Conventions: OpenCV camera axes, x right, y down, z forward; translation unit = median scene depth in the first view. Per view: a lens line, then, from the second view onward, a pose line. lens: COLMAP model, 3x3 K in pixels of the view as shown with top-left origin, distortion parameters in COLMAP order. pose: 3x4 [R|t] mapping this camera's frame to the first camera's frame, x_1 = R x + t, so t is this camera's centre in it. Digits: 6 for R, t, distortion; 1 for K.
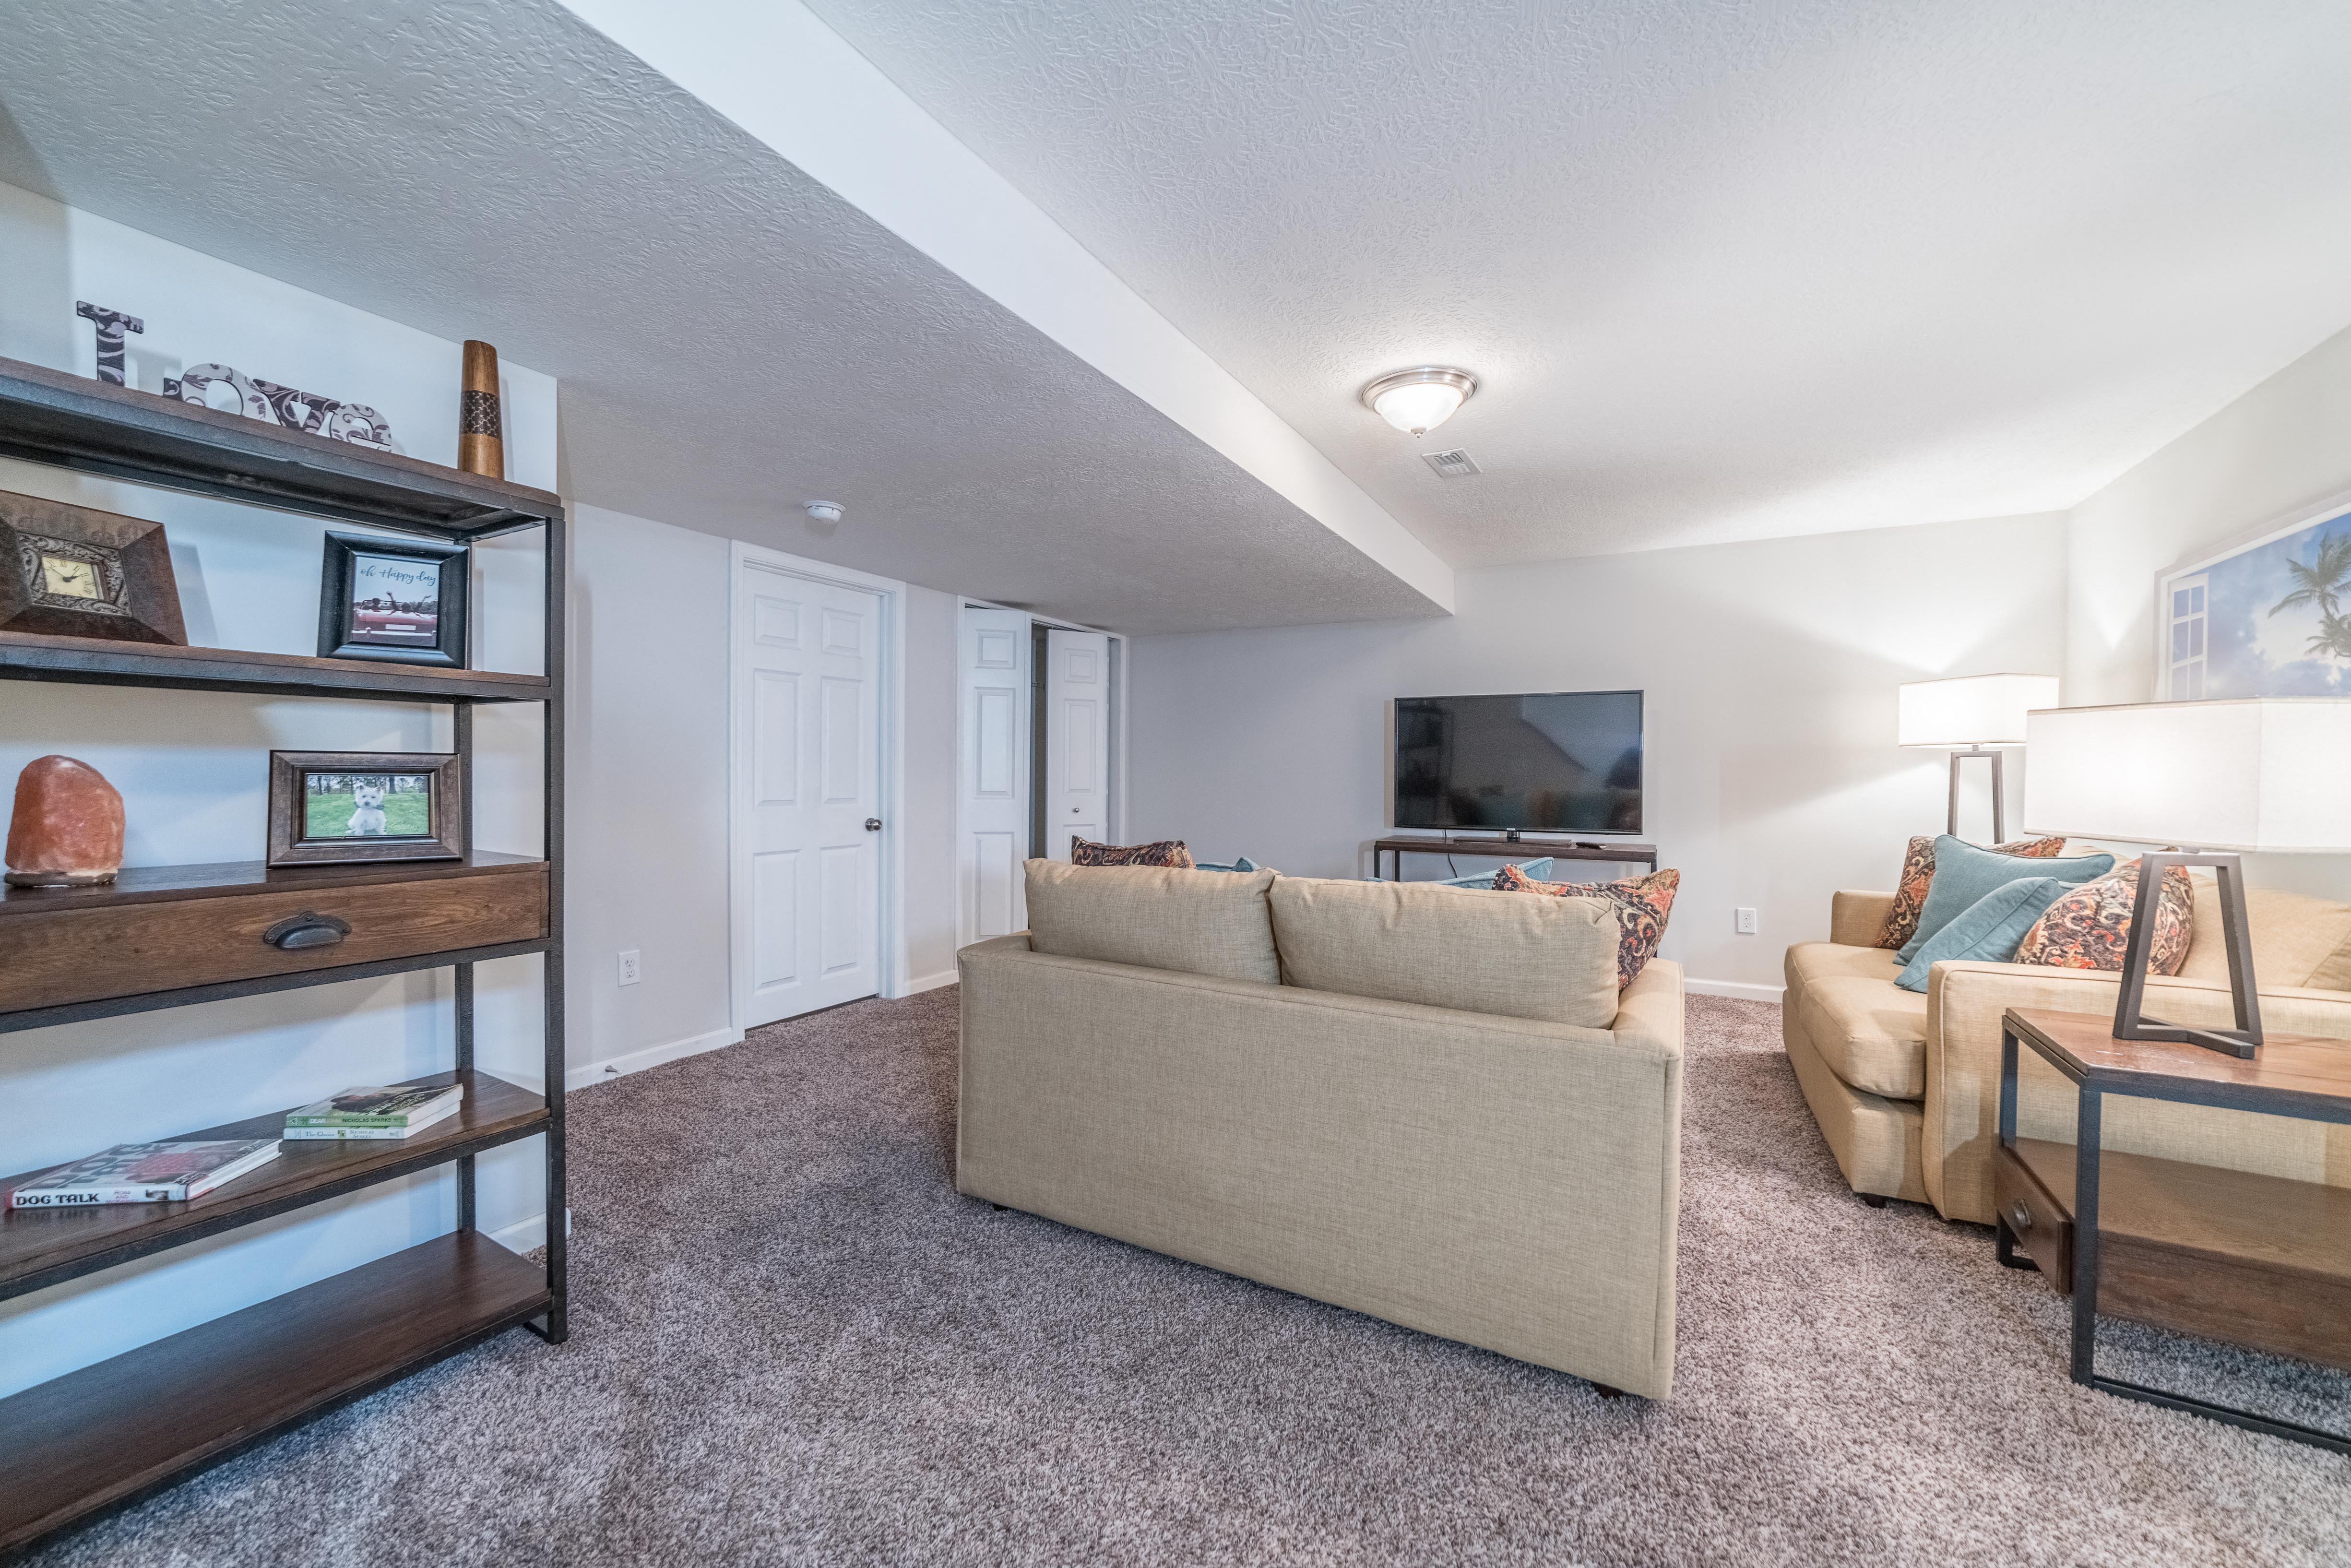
lens RADIAL K [[904.0, 0, 1176.5], [0, 904.0, 778.4], [0, 0, 1]] dist [-0.011443, 0.002253]
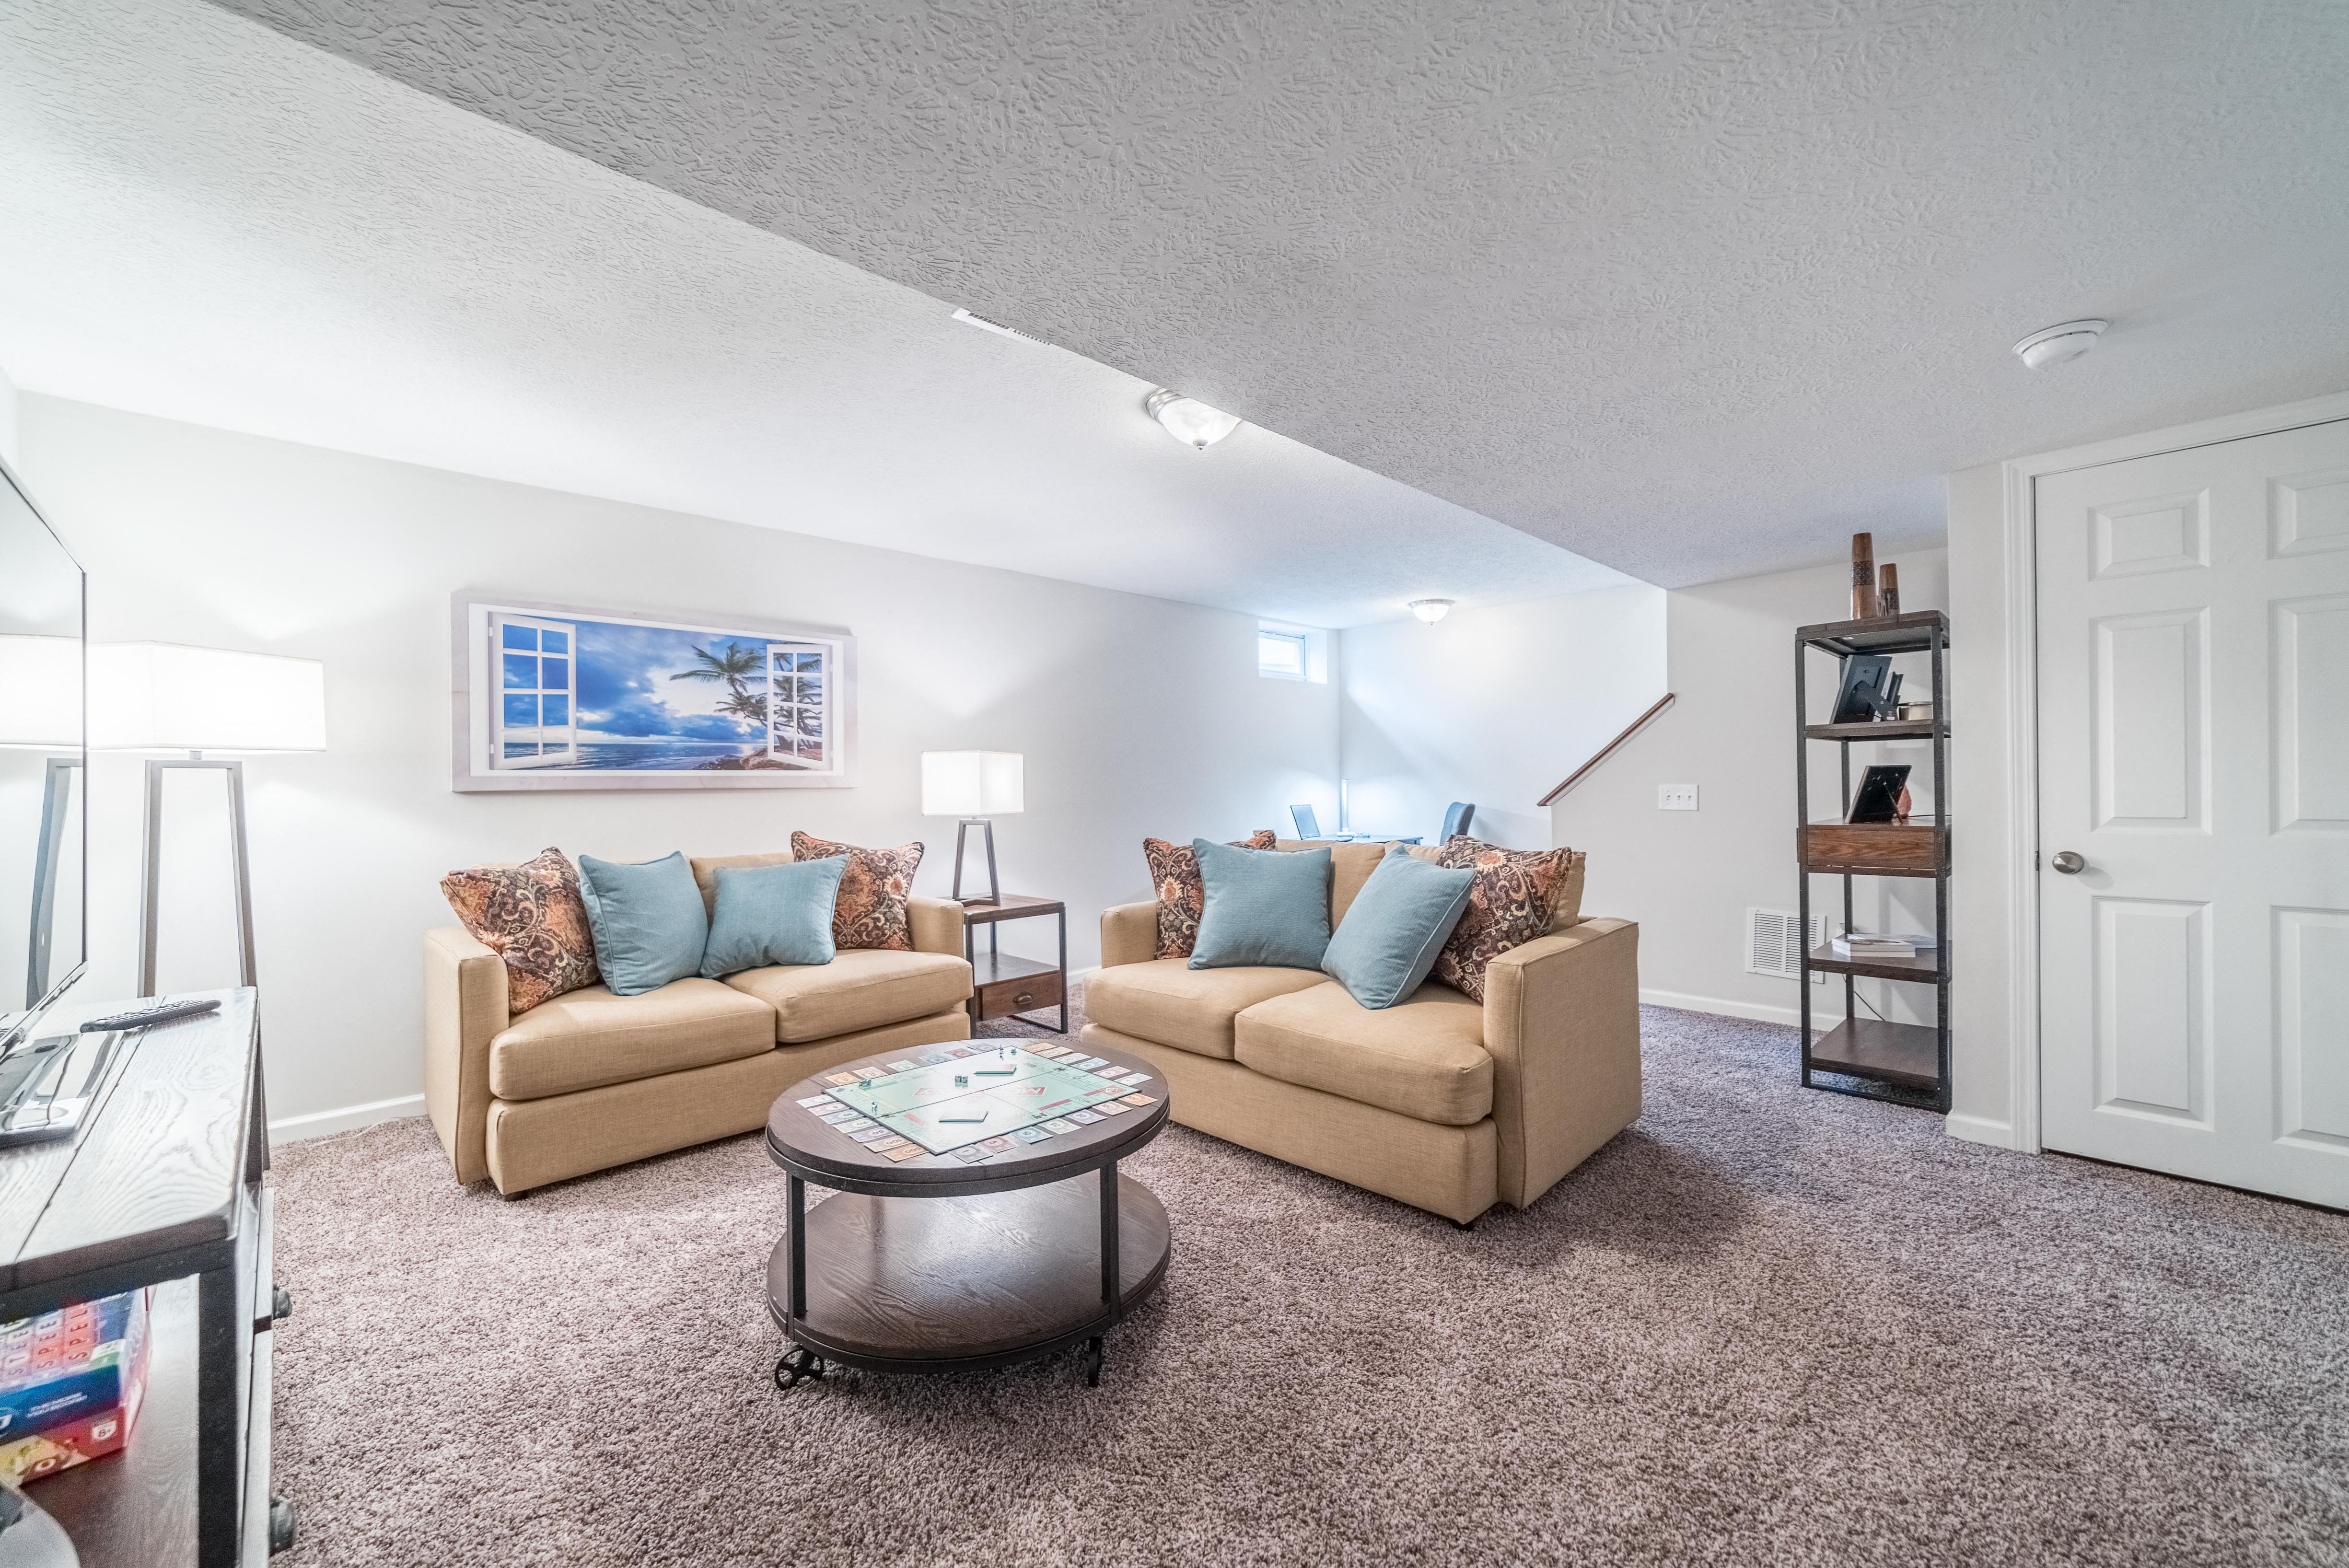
lens RADIAL K [[903.2, 0, 1173.1], [0, 903.2, 778.9], [0, 0, 1]] dist [-0.011443, 0.002253]
pose [[-0.961117, 0.005553, 0.276087, 0.025061], [0.008749, 0.999908, 0.010347, -0.024635], [-0.276004, 0.012360, -0.961077, 2.117204]]
